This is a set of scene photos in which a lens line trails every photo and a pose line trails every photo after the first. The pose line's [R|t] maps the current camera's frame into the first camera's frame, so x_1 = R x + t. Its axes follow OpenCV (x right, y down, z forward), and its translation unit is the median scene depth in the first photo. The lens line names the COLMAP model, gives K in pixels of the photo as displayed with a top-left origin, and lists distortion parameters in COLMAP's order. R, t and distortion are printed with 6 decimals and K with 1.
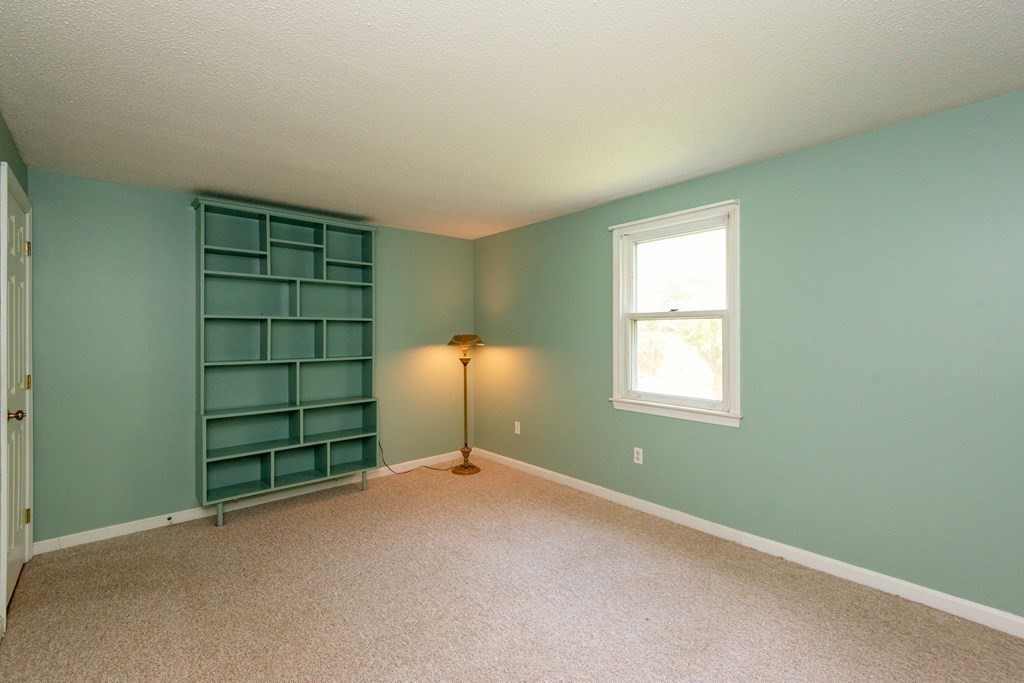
lens RADIAL K [[472.0, 0, 512.0], [0, 472.0, 335.2], [0, 0, 1]] dist [0.016285, -0.009534]
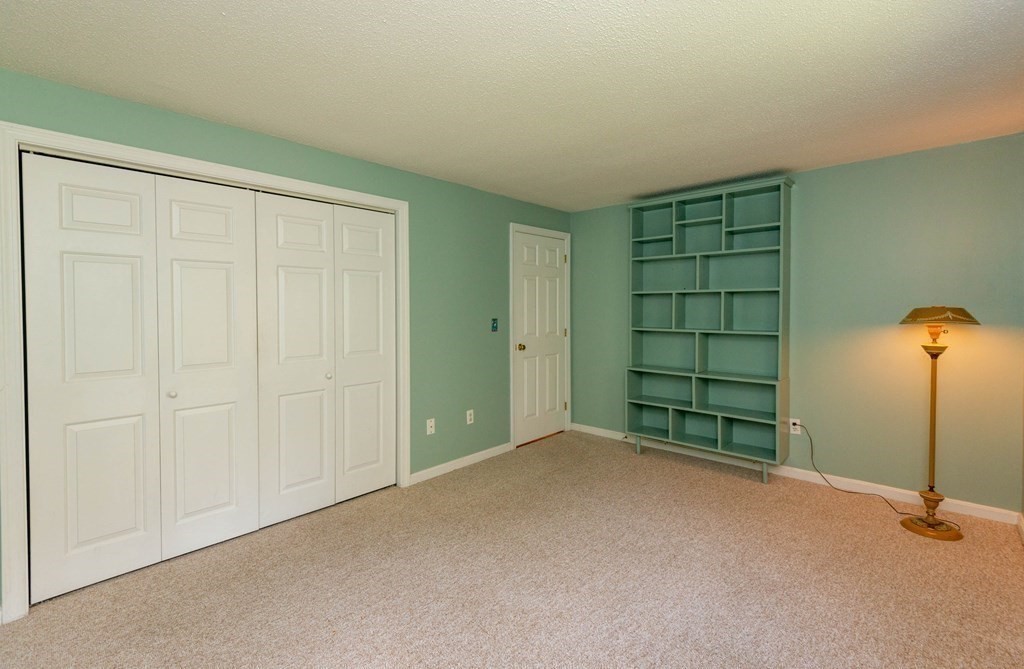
lens RADIAL K [[454.9, 0, 497.7], [0, 454.9, 314.1], [0, 0, 1]] dist [0.000029, -0.000332]
pose [[0.070737, 0.020597, -0.997282, 0.512000], [-0.000093, 0.999787, 0.020642, -0.004990], [0.997495, -0.001368, 0.070723, 0.460623]]
